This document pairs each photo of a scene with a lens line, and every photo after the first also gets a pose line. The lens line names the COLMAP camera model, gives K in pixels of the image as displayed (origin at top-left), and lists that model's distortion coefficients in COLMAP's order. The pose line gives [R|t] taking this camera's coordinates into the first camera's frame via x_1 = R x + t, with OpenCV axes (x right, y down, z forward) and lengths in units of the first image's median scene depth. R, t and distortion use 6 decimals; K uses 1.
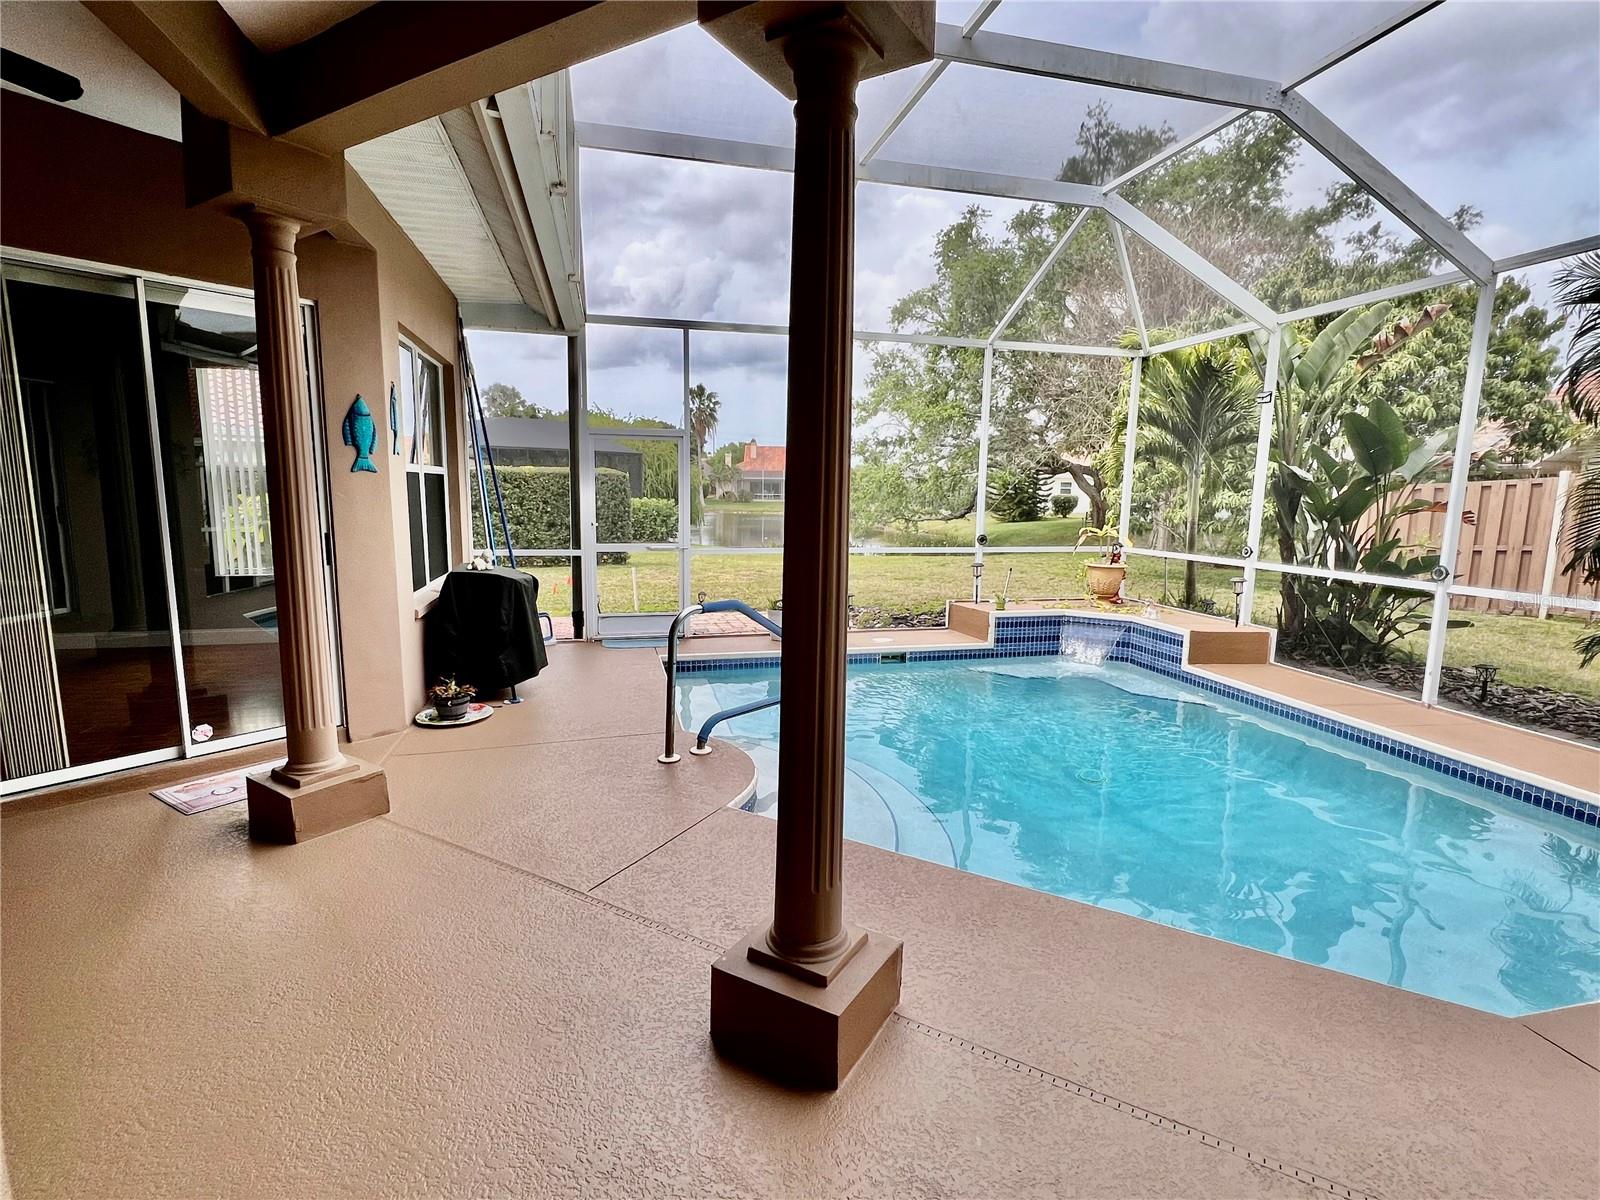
lens RADIAL K [[772.2, 0, 791.3], [0, 772.2, 600.7], [0, 0, 1]] dist [0.000593, 0.000918]
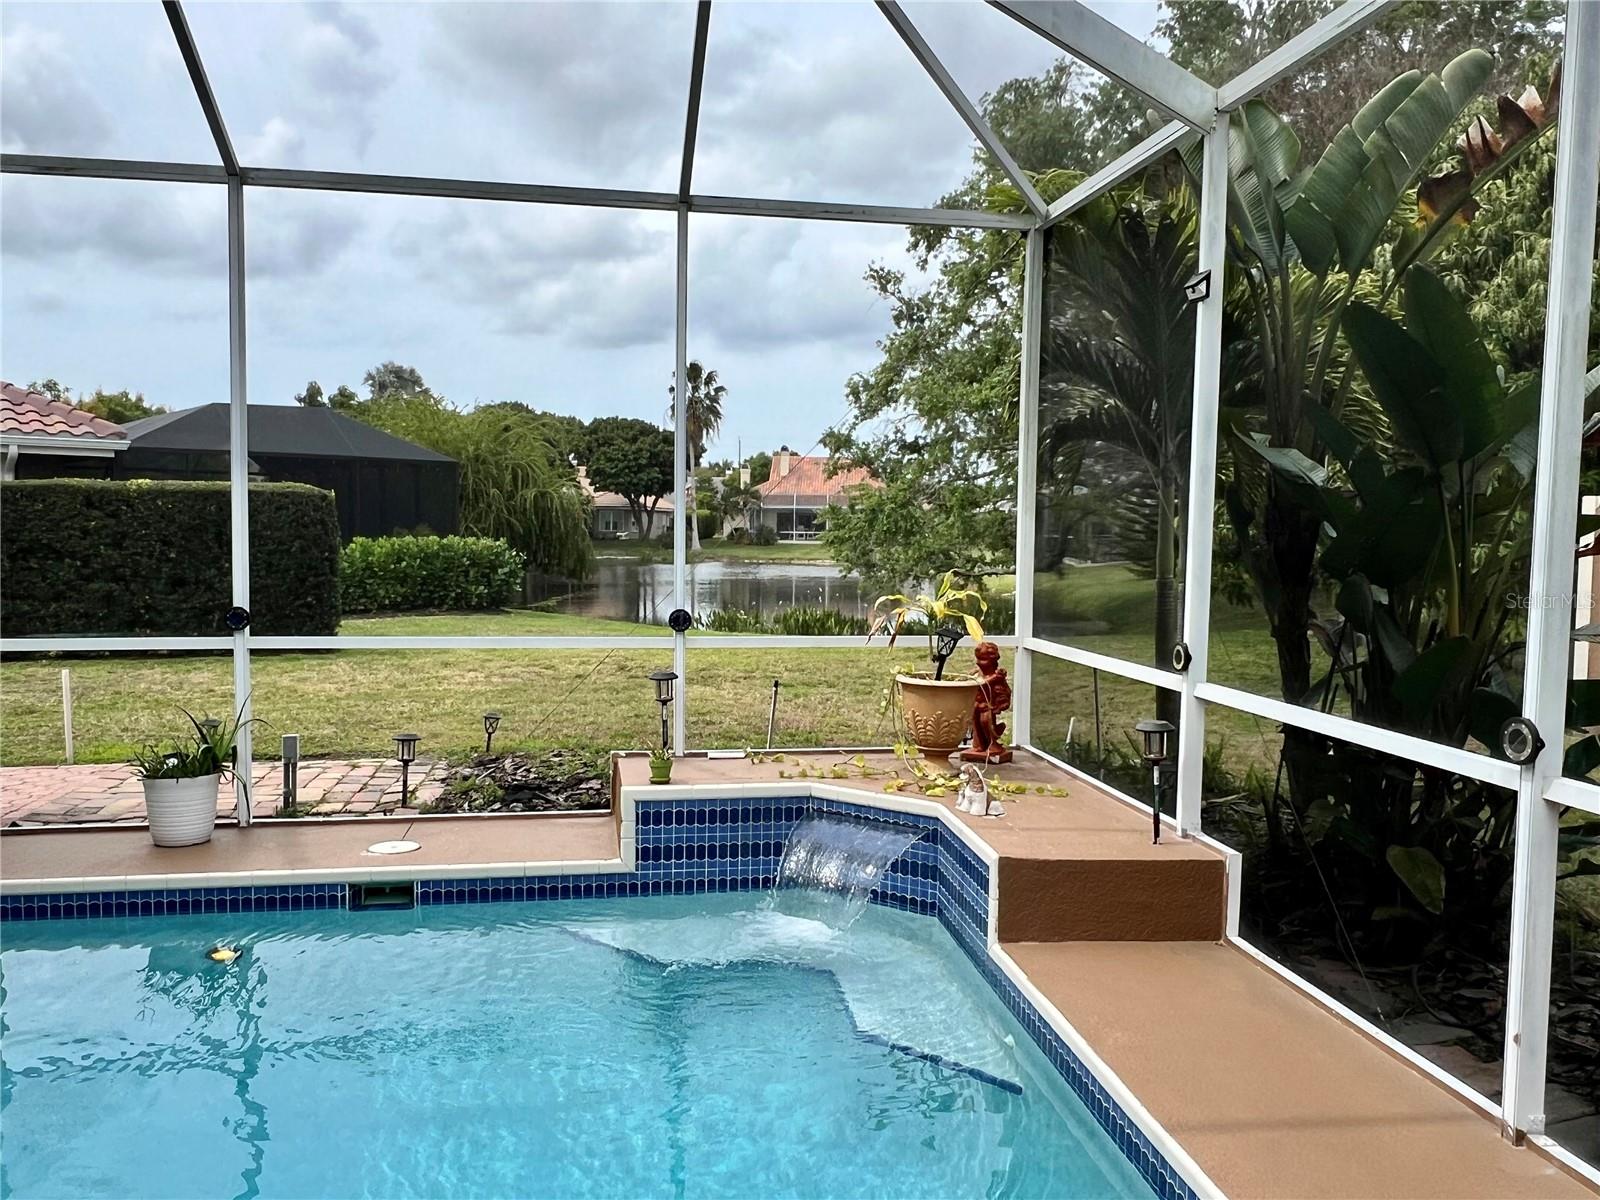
lens RADIAL K [[1204.9, 0, 794.2], [0, 1204.9, 591.5], [0, 0, 1]] dist [0.056731, -0.072054]
pose [[0.997414, 0.003375, -0.071790, 0.392941], [-0.009675, 0.996110, -0.087590, -0.036469], [0.071215, 0.088058, 0.993566, 0.308420]]
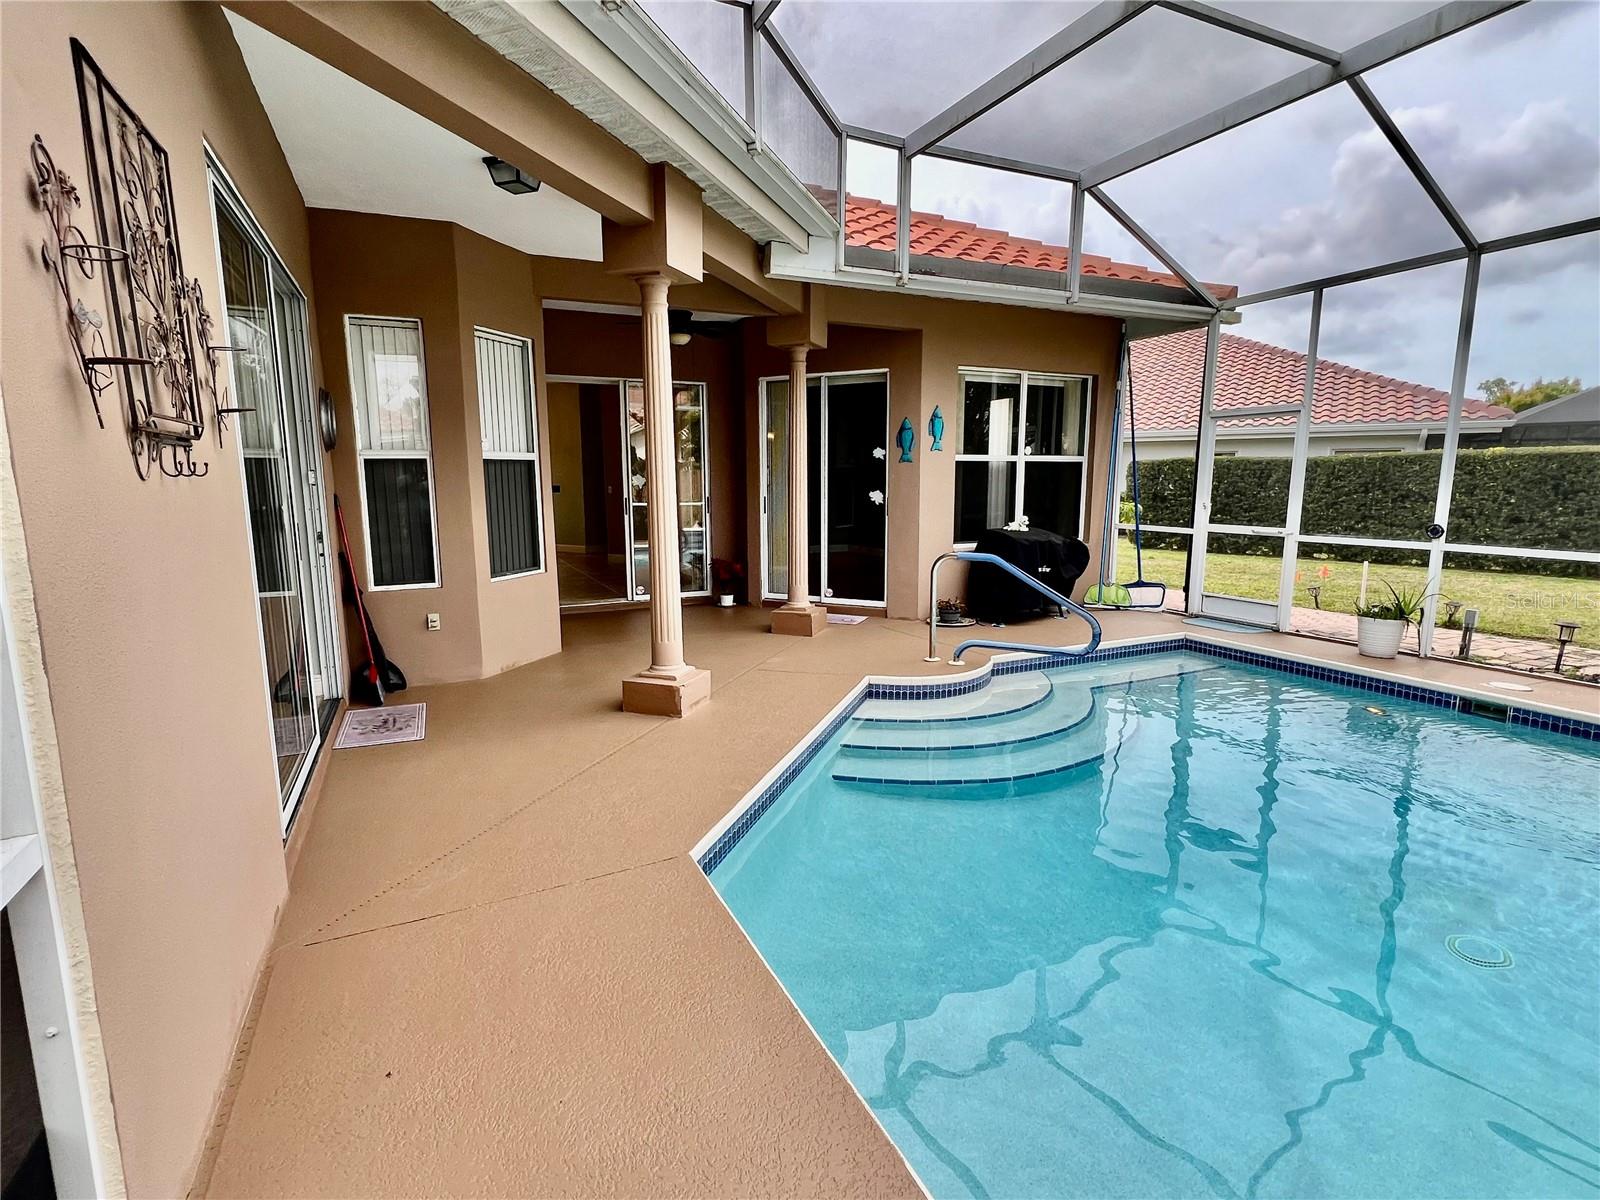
lens RADIAL K [[772.2, 0, 784.8], [0, 772.2, 599.9], [0, 0, 1]] dist [0.000593, 0.000918]
pose [[0.197470, 0.139541, -0.970327, 0.629508], [-0.135061, 0.984251, 0.114058, -0.014838], [0.970960, 0.108530, 0.213207, 0.233884]]
